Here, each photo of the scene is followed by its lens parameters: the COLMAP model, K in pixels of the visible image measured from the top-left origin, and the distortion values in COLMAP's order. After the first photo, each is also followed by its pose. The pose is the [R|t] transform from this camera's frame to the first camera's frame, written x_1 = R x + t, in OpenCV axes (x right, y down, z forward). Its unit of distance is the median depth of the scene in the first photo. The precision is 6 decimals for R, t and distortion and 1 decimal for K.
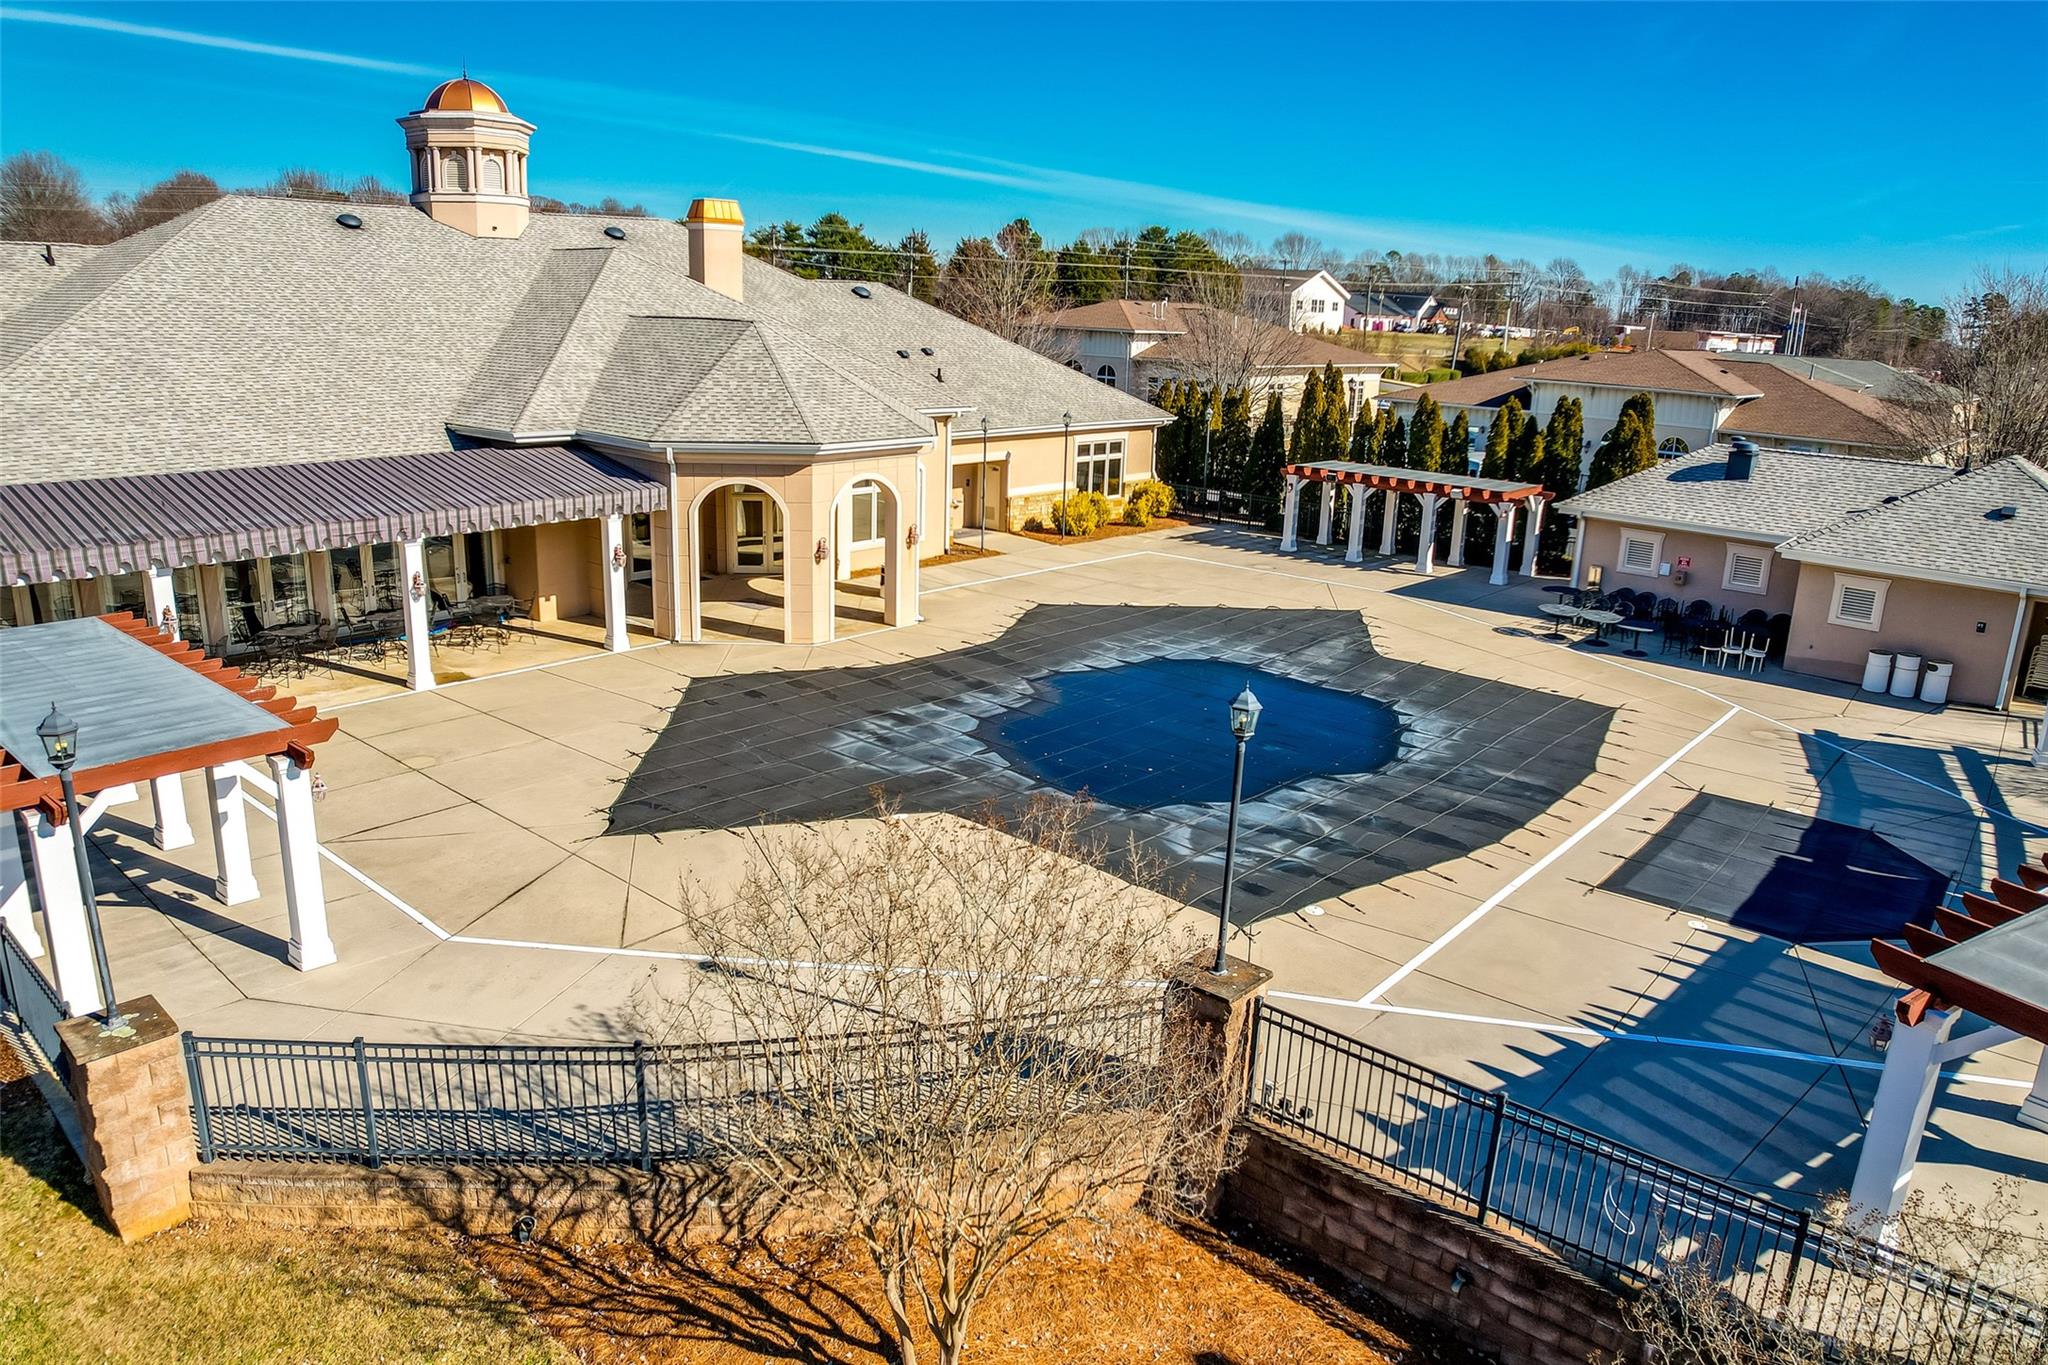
lens RADIAL K [[1362.9, 0, 1024.0], [0, 1362.9, 682.5], [0, 0, 1]] dist [-0.087485, 0.054531]
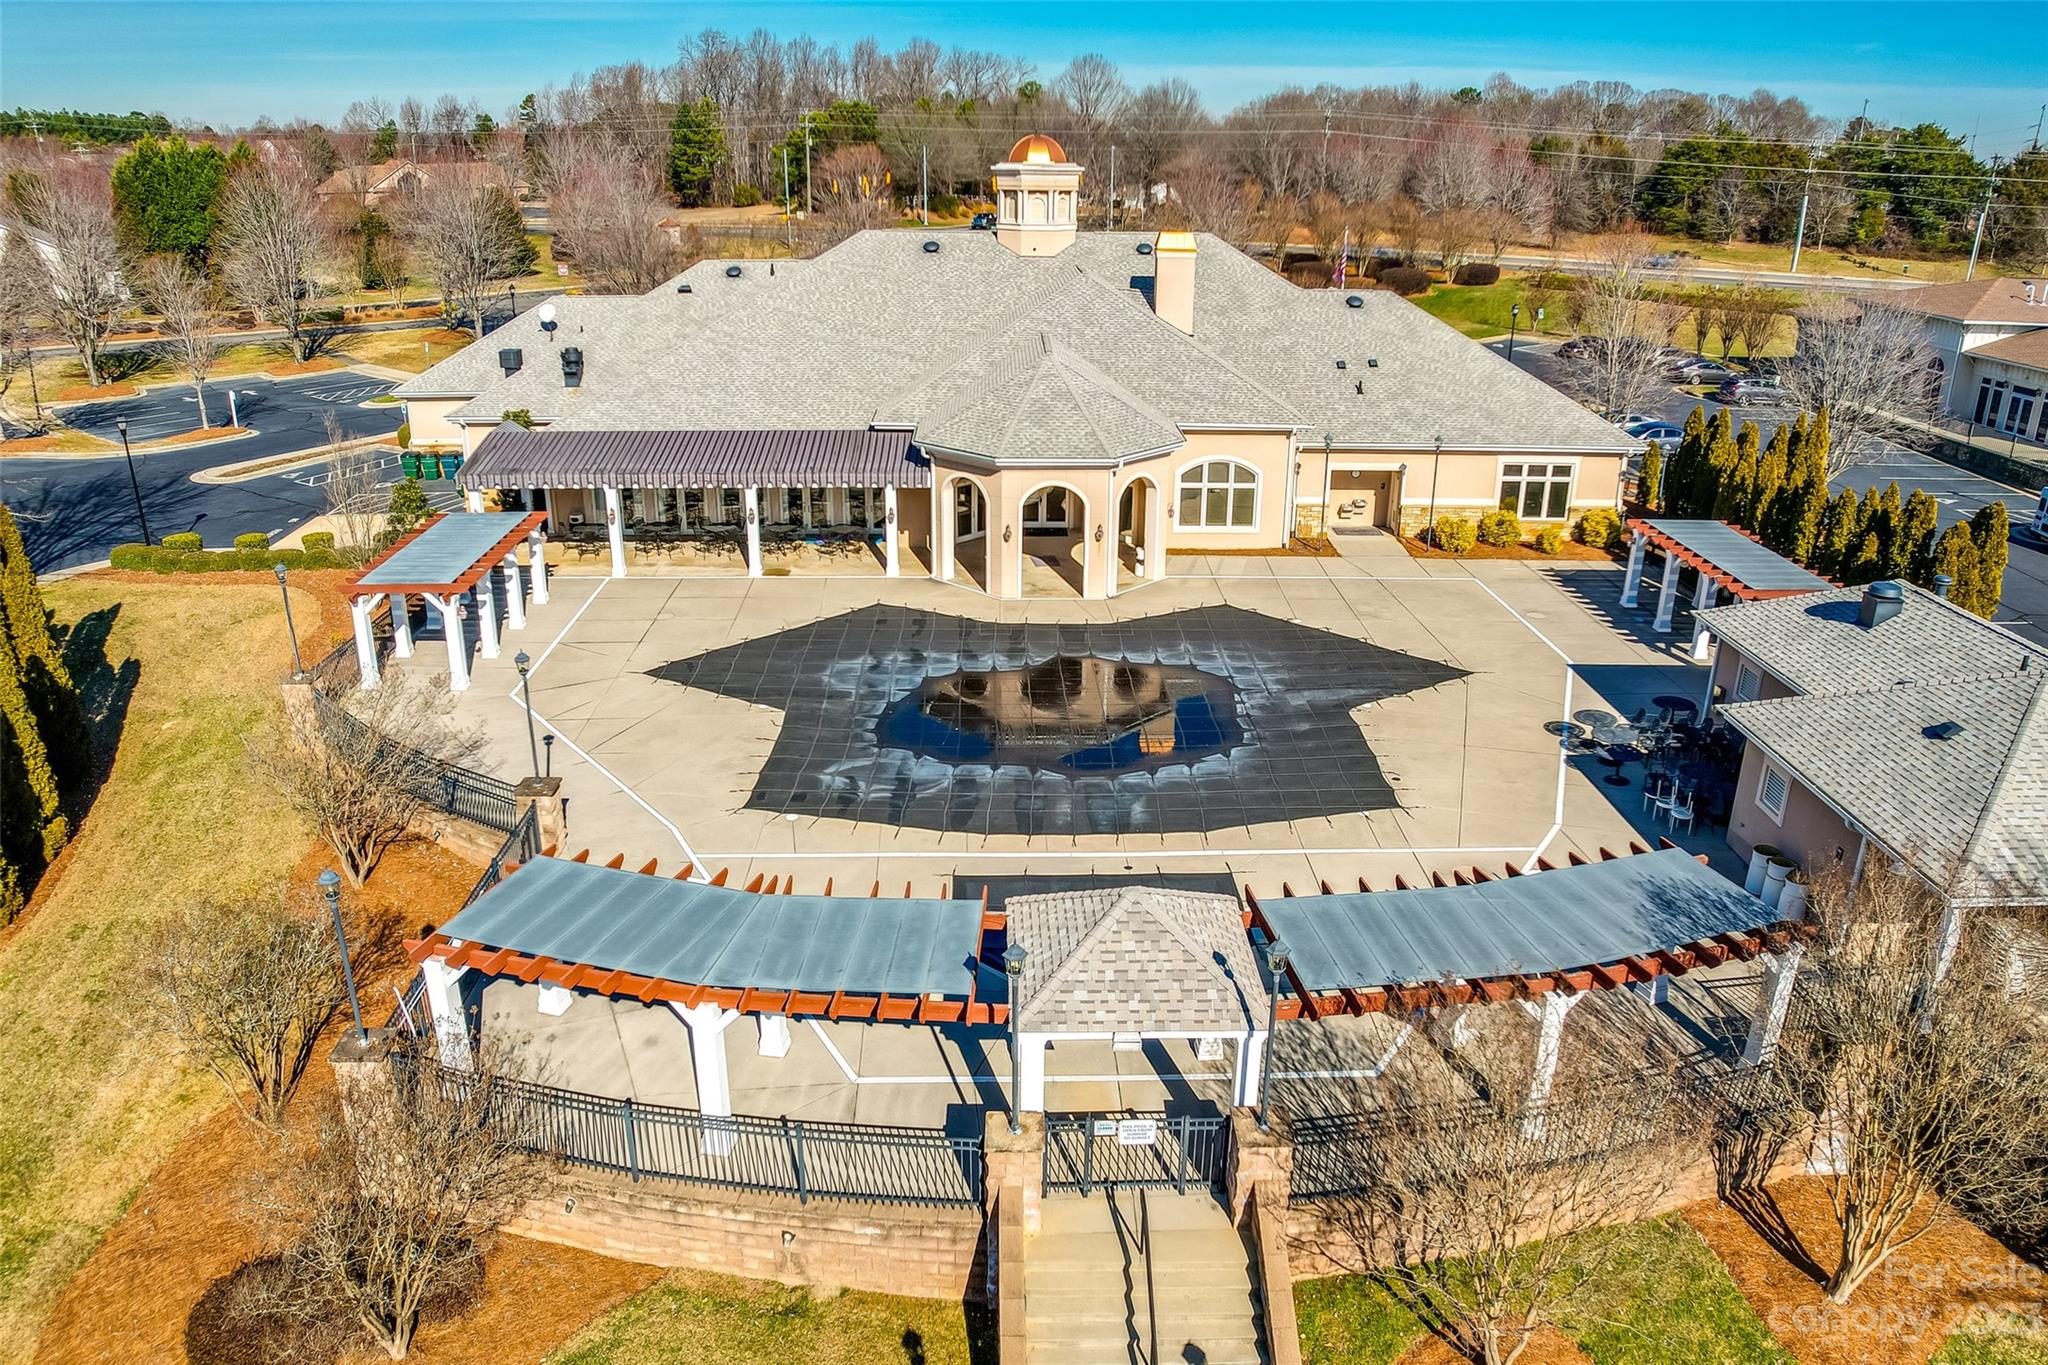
lens RADIAL K [[1429.9, 0, 1078.3], [0, 1429.9, 686.4], [0, 0, 1]] dist [-0.005448, -0.110094]
pose [[0.695584, 0.241636, -0.676591, 1.153434], [-0.190442, 0.970069, 0.150660, -0.223116], [0.692744, 0.024055, 0.720782, 0.008027]]
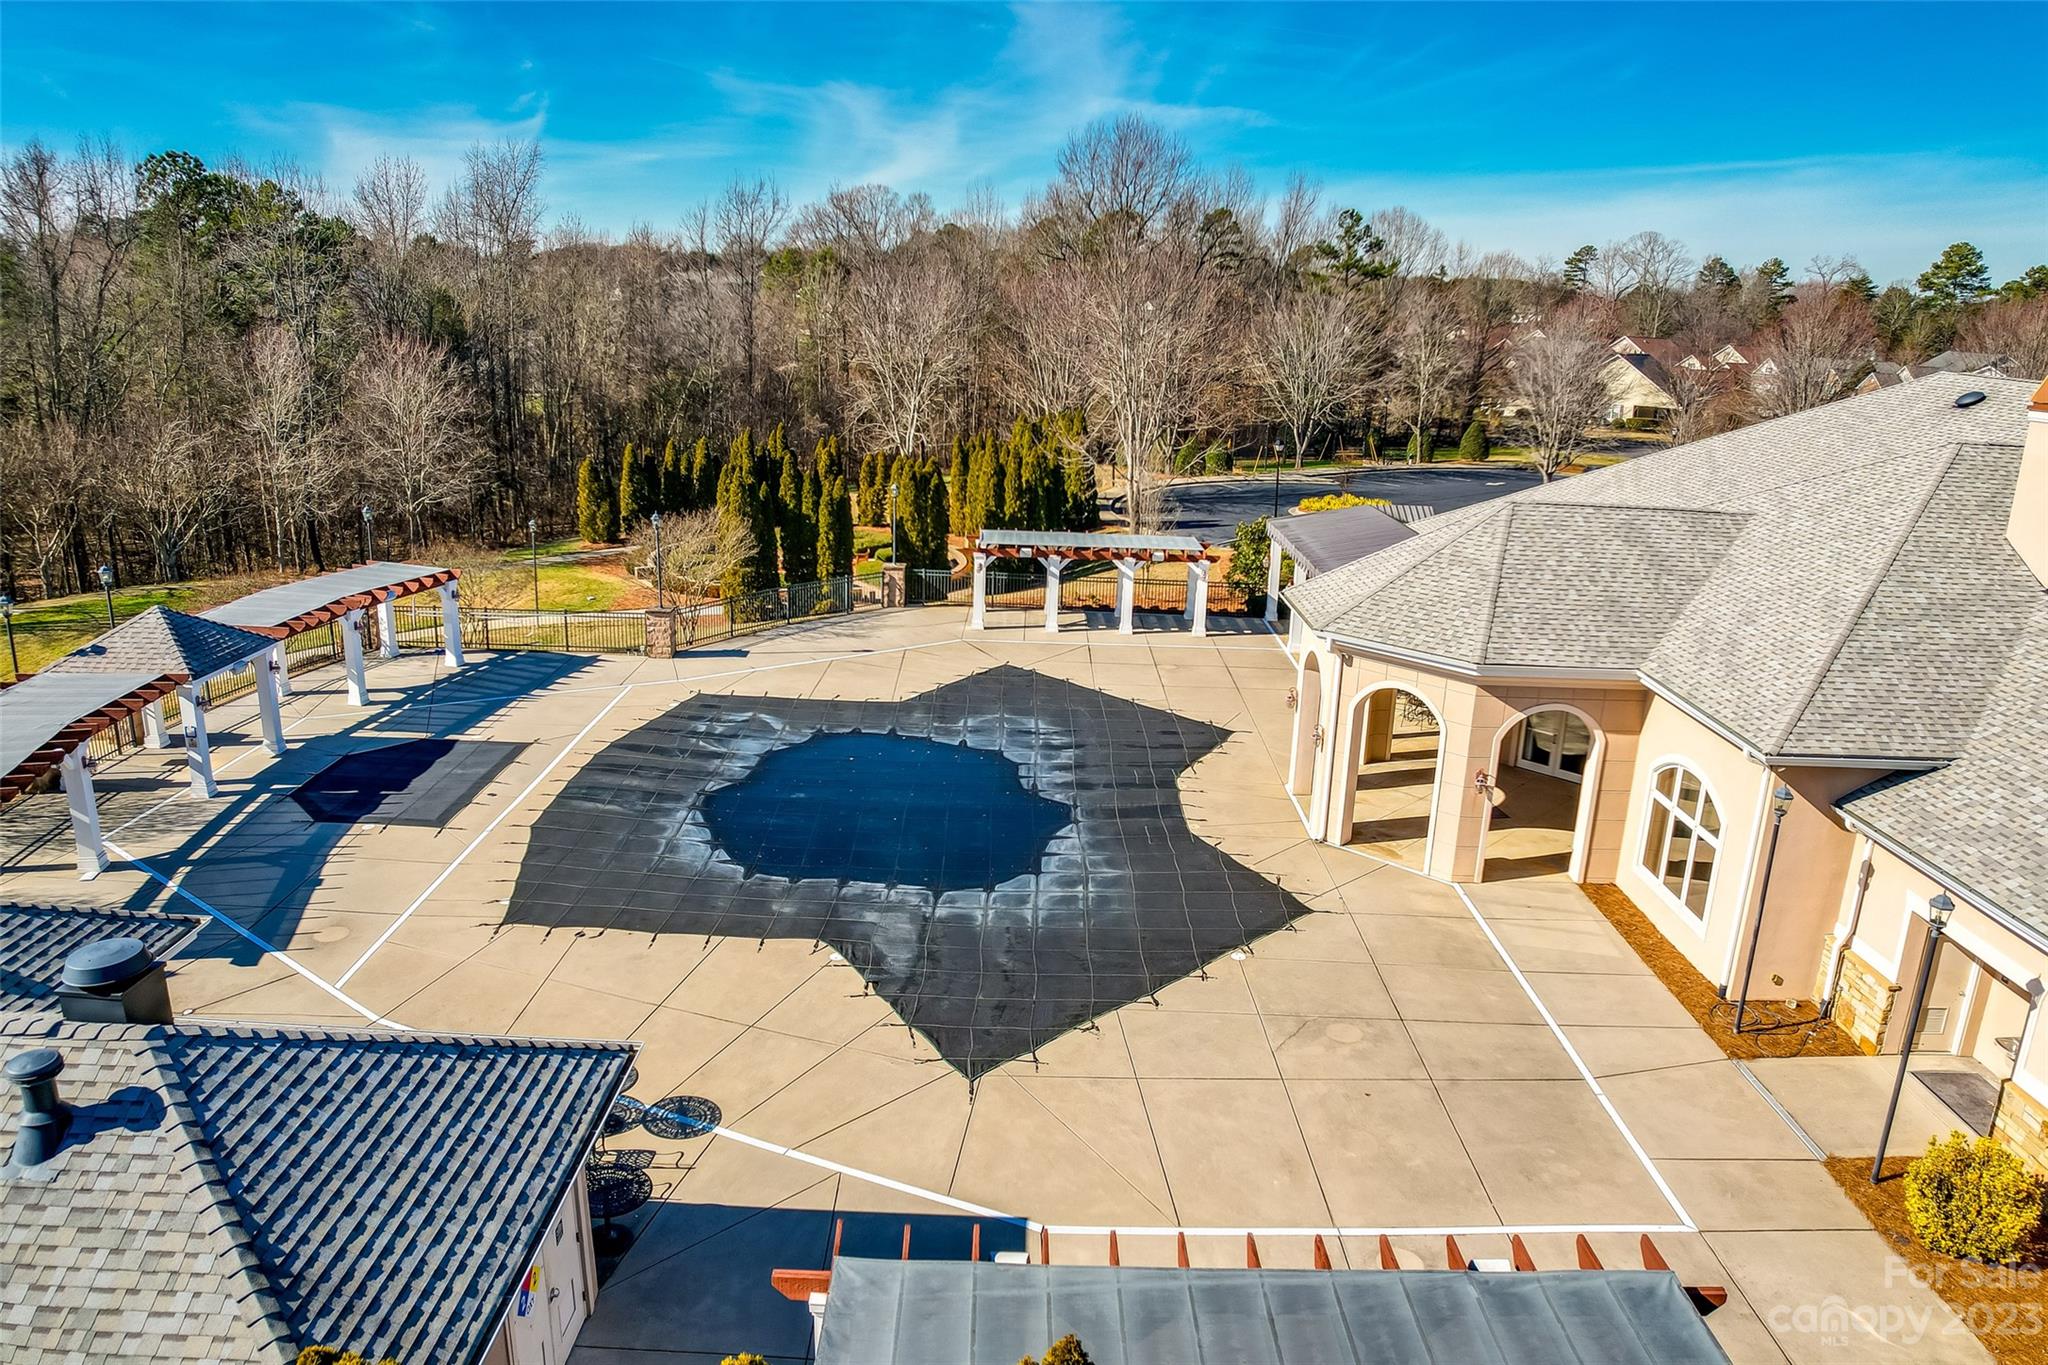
lens RADIAL K [[1362.9, 0, 1024.0], [0, 1362.9, 682.5], [0, 0, 1]] dist [-0.087485, 0.054531]
pose [[-0.751590, 0.120861, -0.648463, 0.824190], [-0.237686, 0.867411, 0.437154, -0.630270], [0.615319, 0.482691, -0.623211, 1.879858]]
